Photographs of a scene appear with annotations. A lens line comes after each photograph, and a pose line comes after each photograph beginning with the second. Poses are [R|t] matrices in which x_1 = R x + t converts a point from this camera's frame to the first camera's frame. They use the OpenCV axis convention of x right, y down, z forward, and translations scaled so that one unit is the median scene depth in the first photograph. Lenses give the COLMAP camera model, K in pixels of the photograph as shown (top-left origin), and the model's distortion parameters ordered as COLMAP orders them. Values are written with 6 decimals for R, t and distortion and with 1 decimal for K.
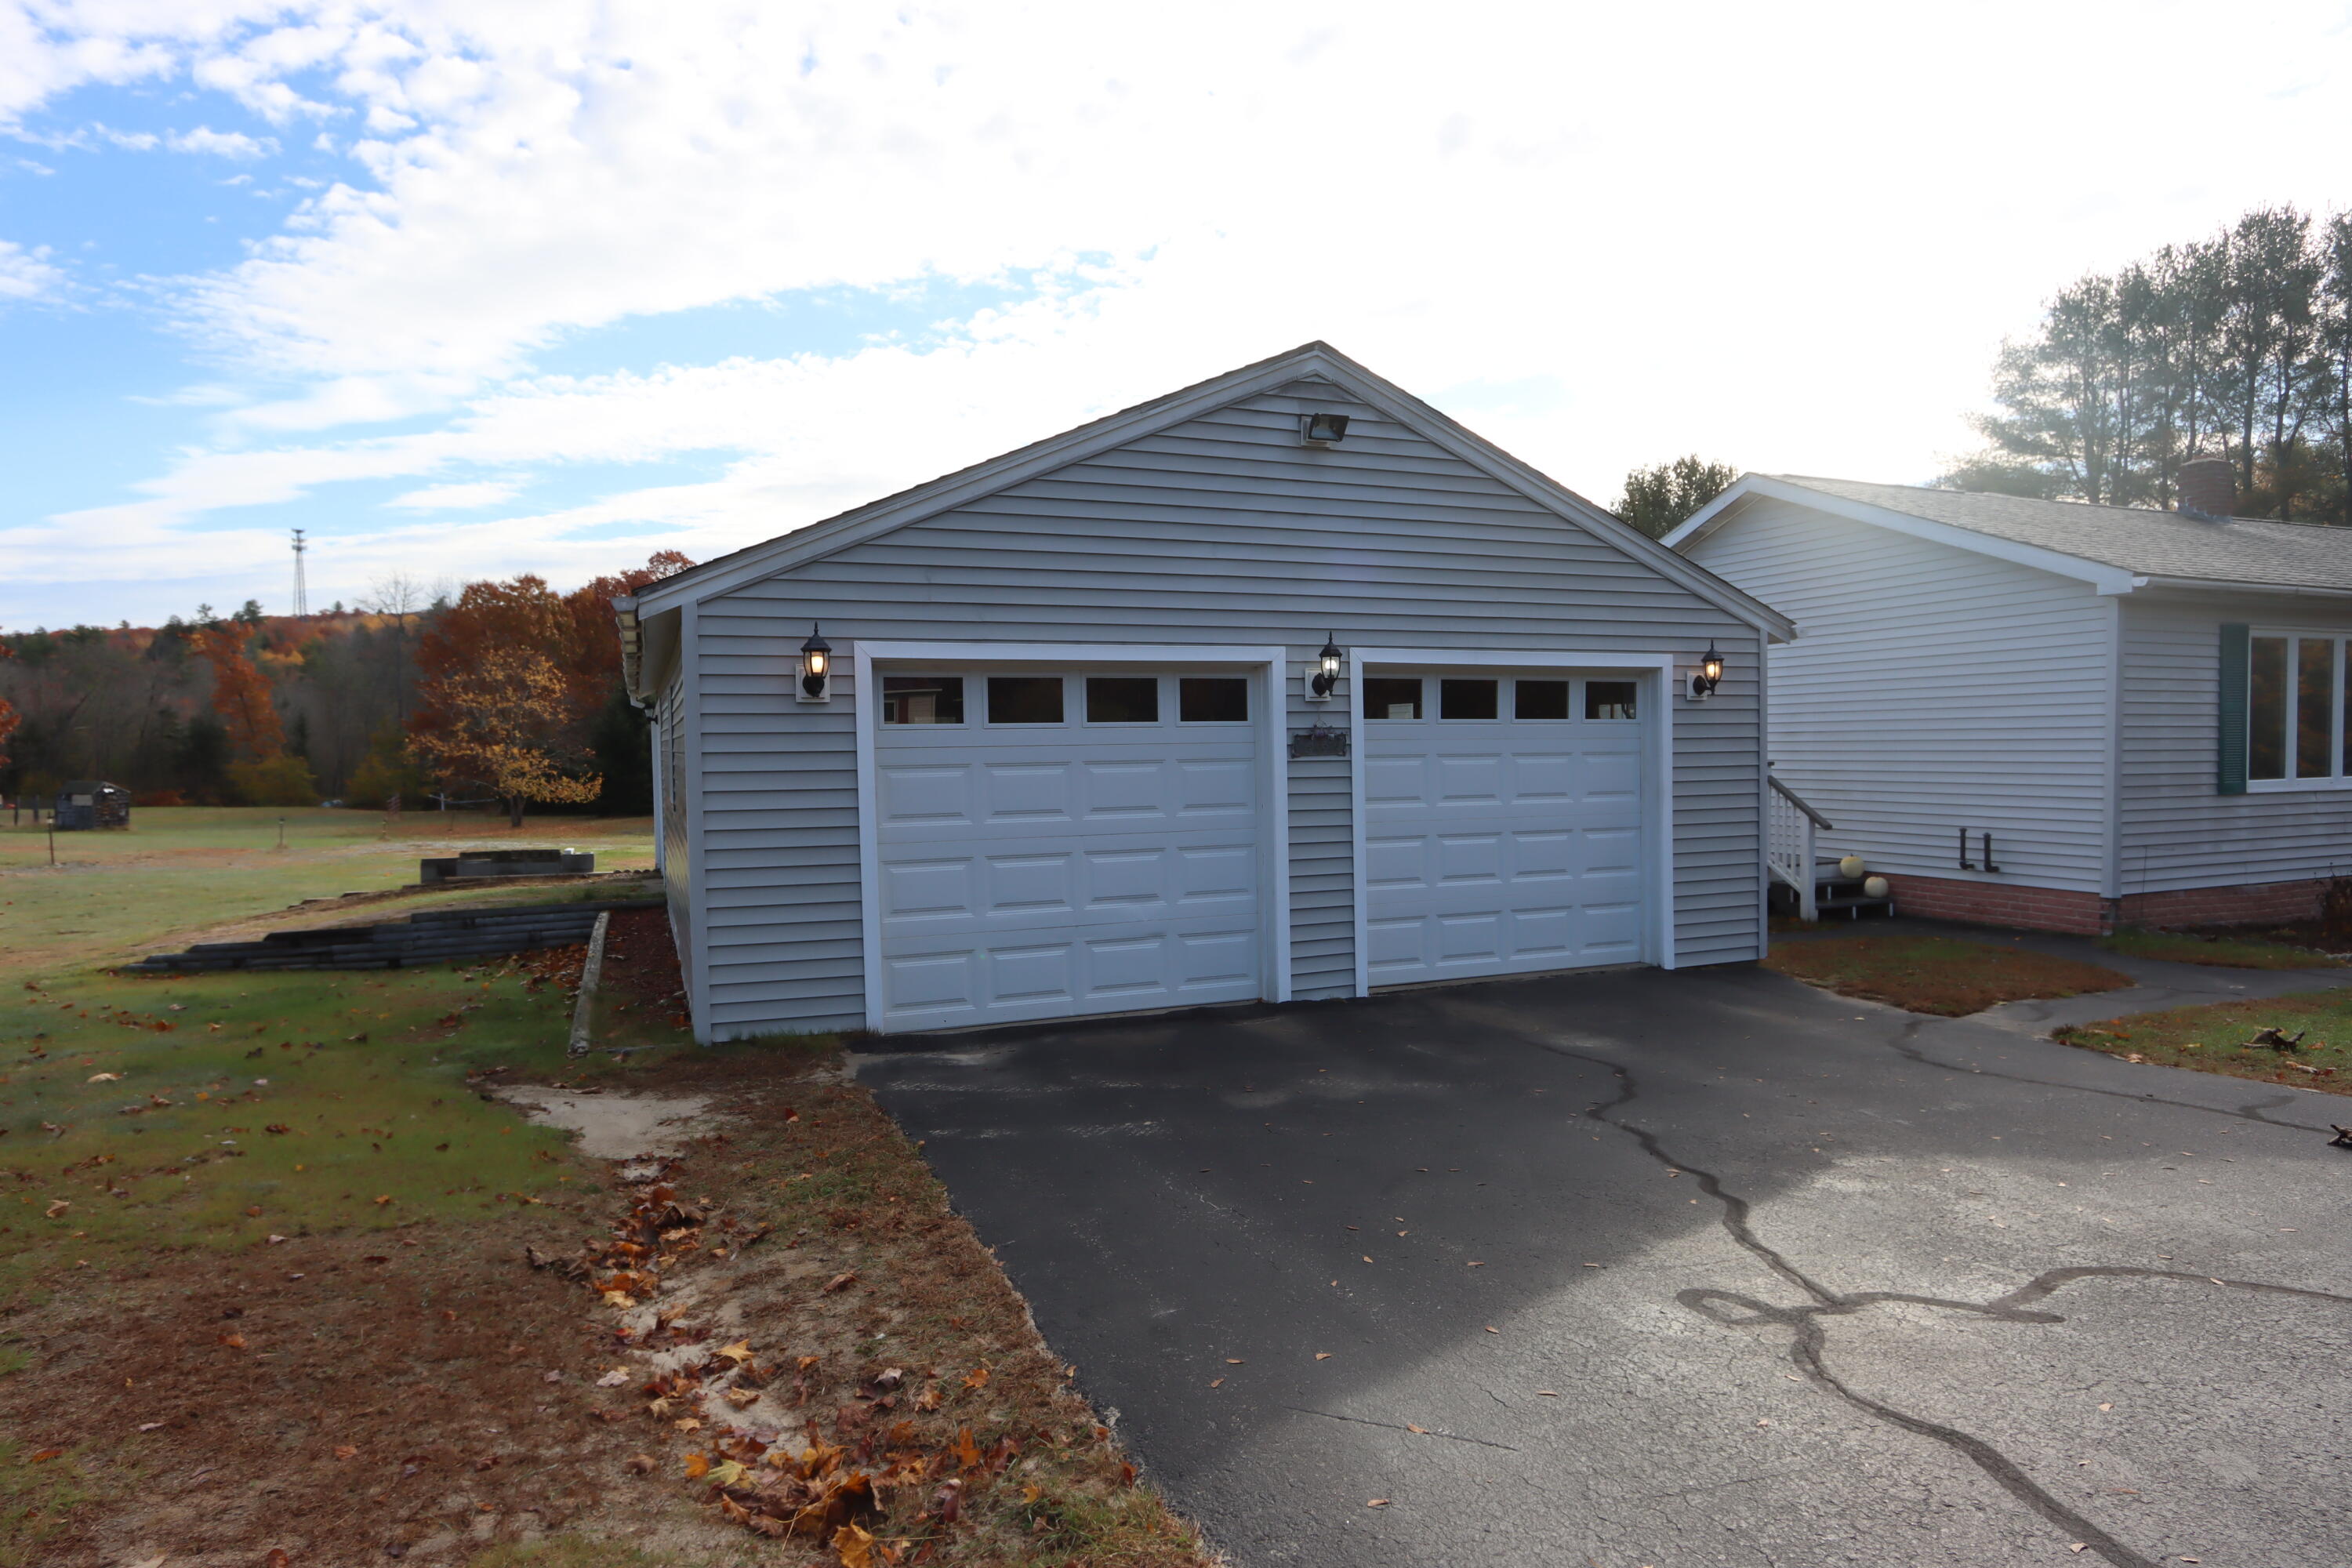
lens RADIAL K [[1421.6, 0, 1176.0], [0, 1421.6, 784.0], [0, 0, 1]] dist [-0.111442, 0.088423]
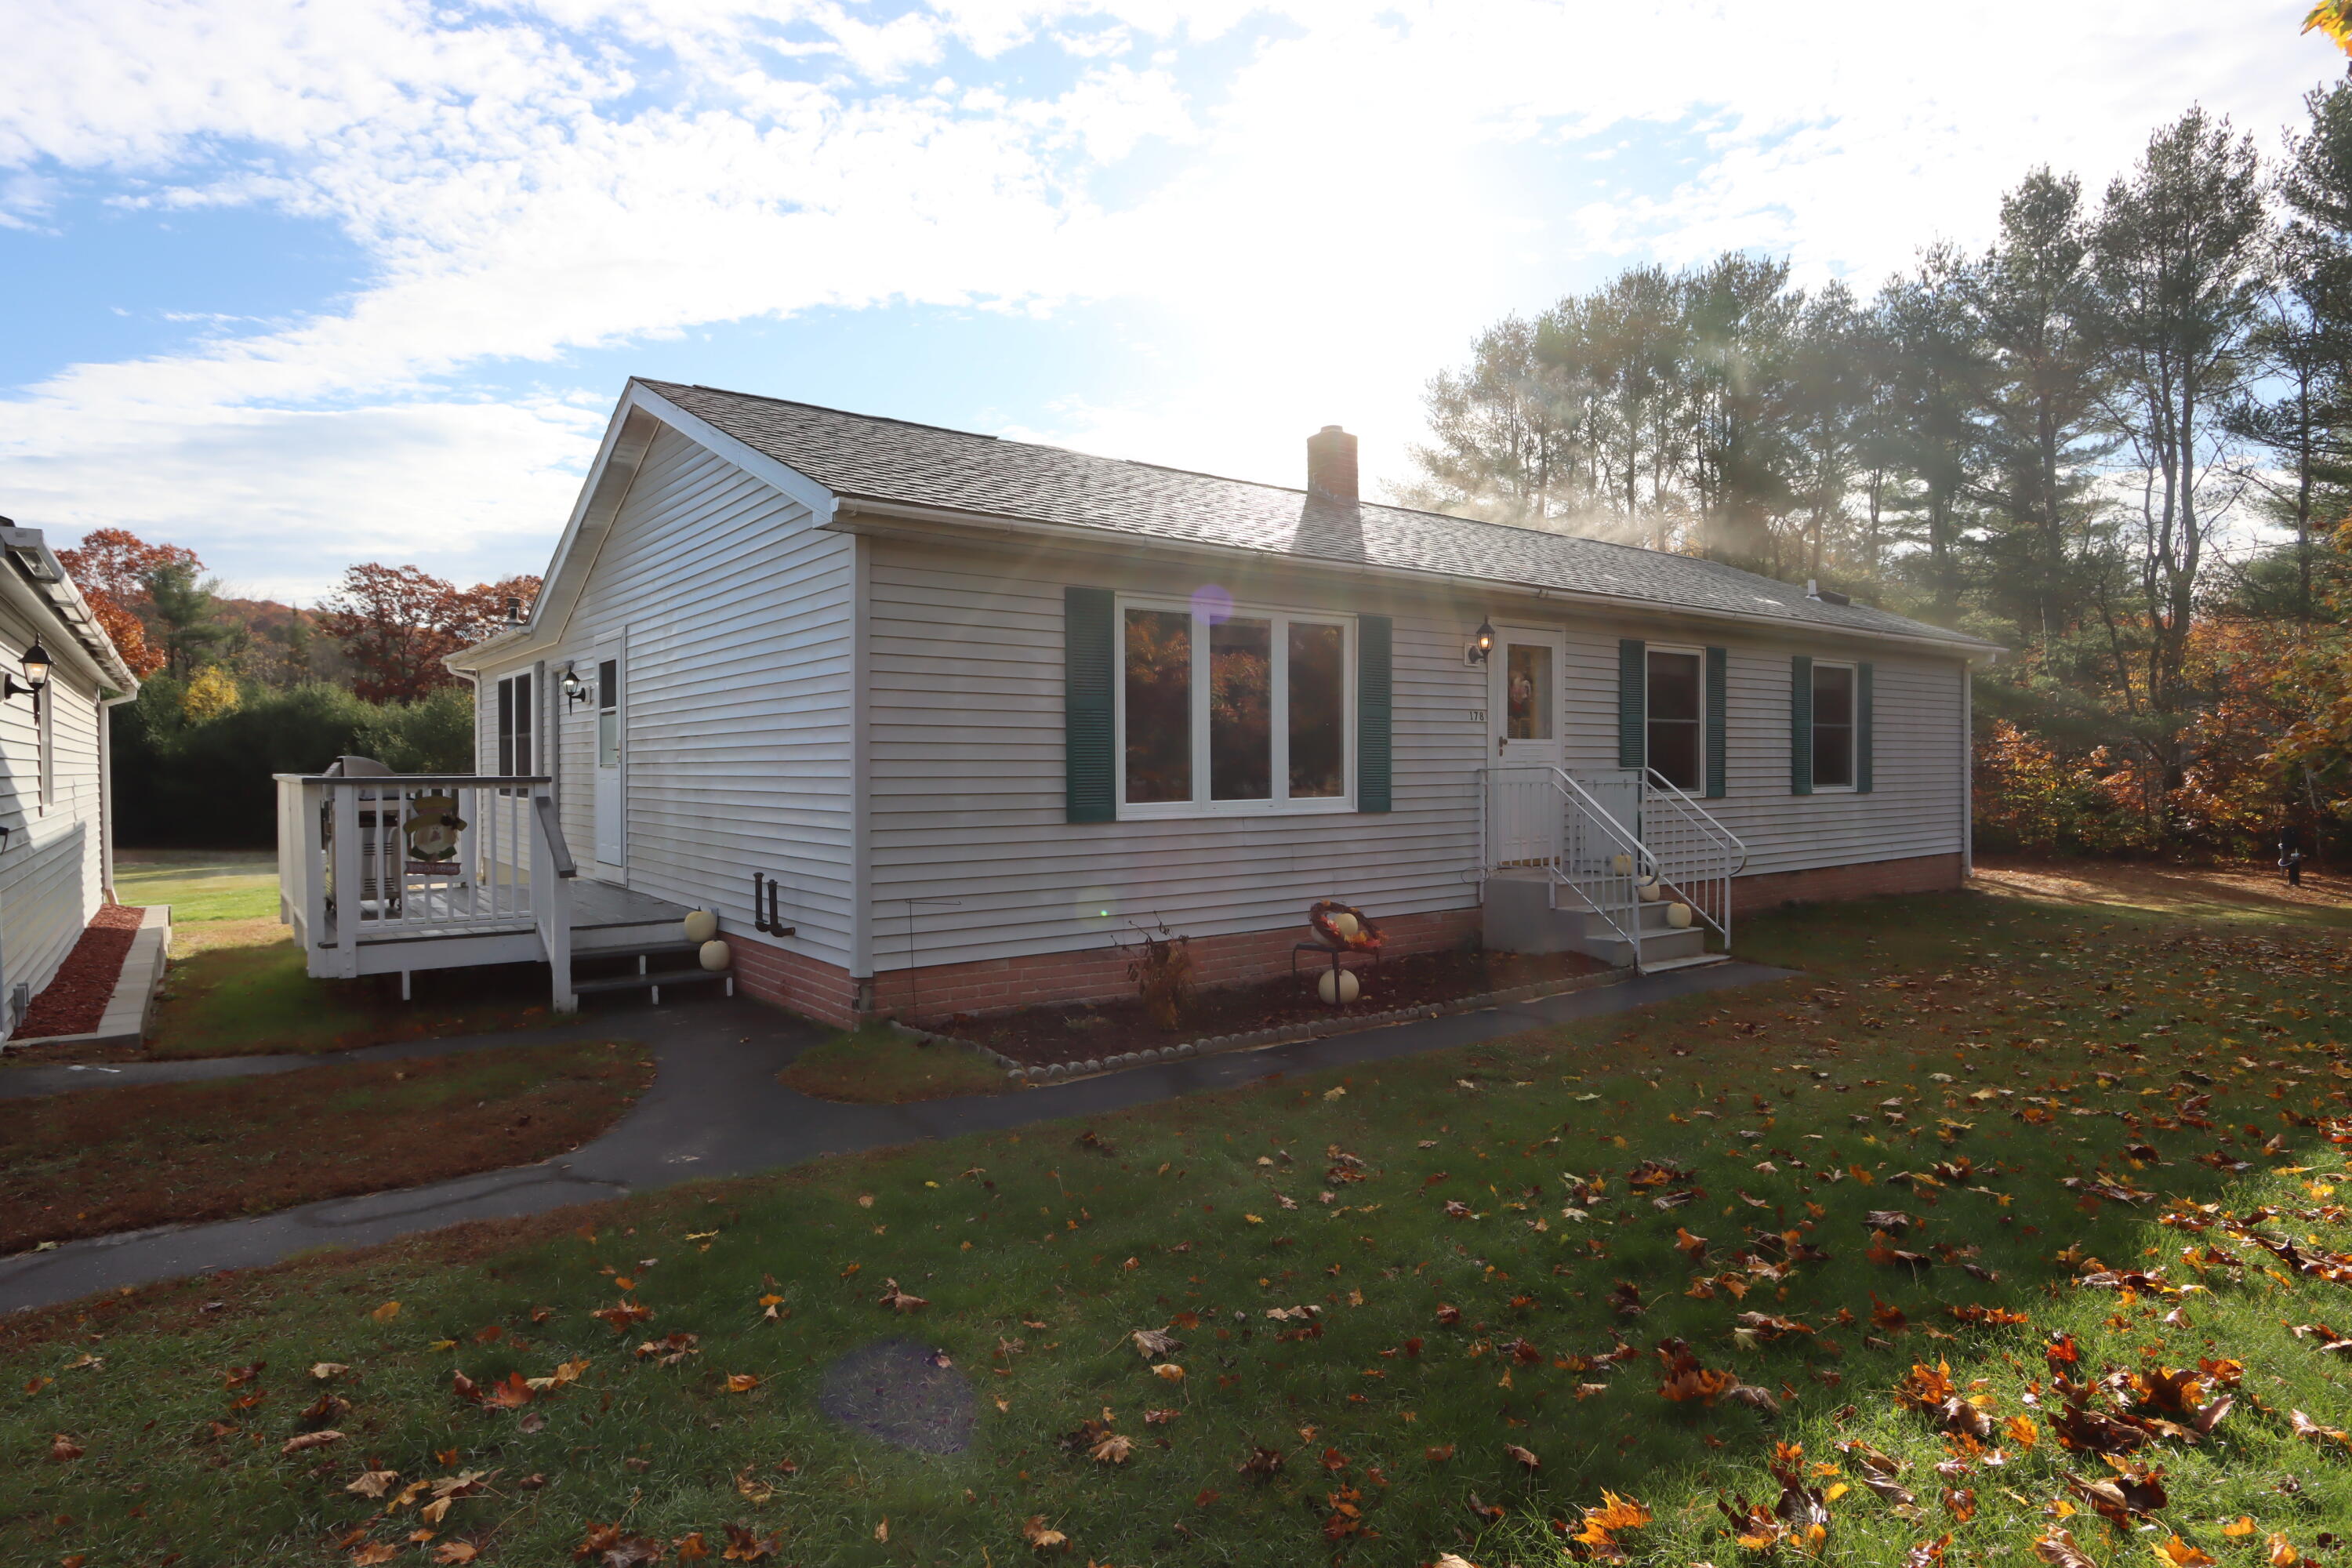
lens RADIAL K [[1298.5, 0, 1176.0], [0, 1298.5, 784.0], [0, 0, 1]] dist [-0.006666, 0.001606]
pose [[0.971755, 0.003839, 0.235960, 0.192553], [-0.001356, 0.999942, -0.010683, -0.001621], [-0.235988, 0.010061, 0.971704, 0.096116]]
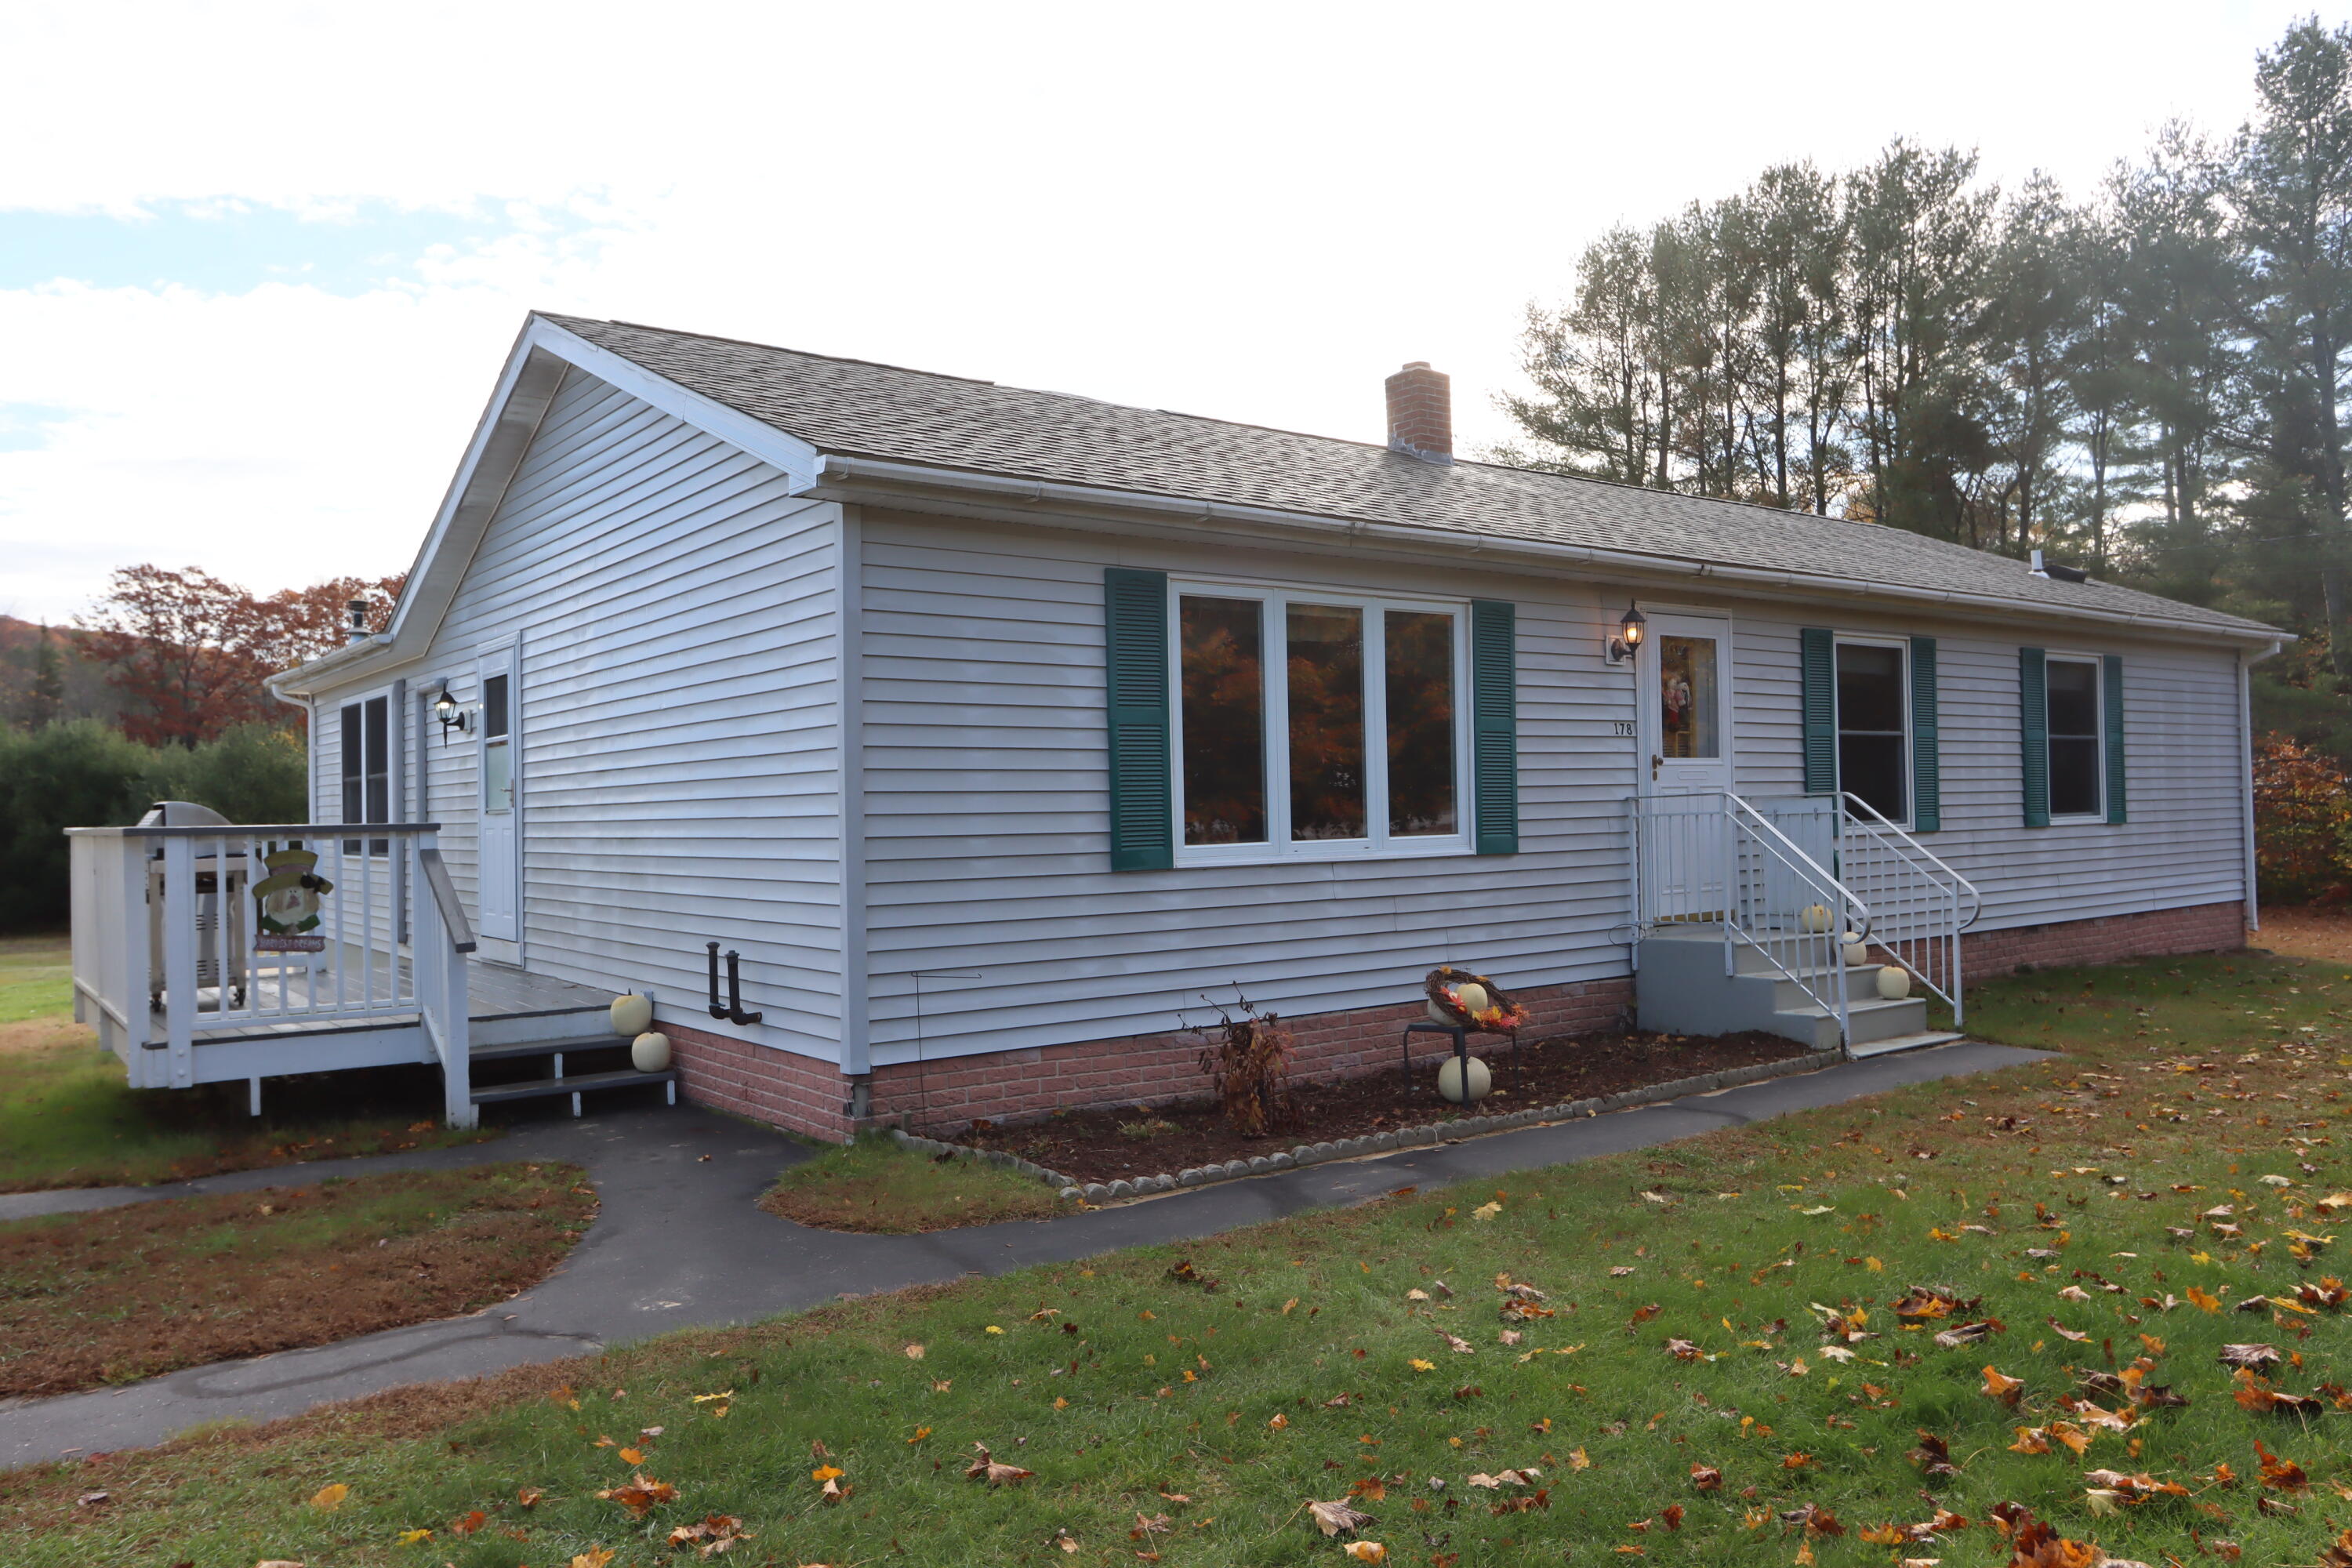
lens RADIAL K [[1685.5, 0, 1183.8], [0, 1685.5, 792.7], [0, 0, 1]] dist [0.003370, 0.006558]
pose [[0.971929, -0.005393, 0.235211, 0.184571], [0.014302, 0.999243, -0.036185, 0.000265], [-0.234838, 0.038533, 0.971270, 0.096750]]
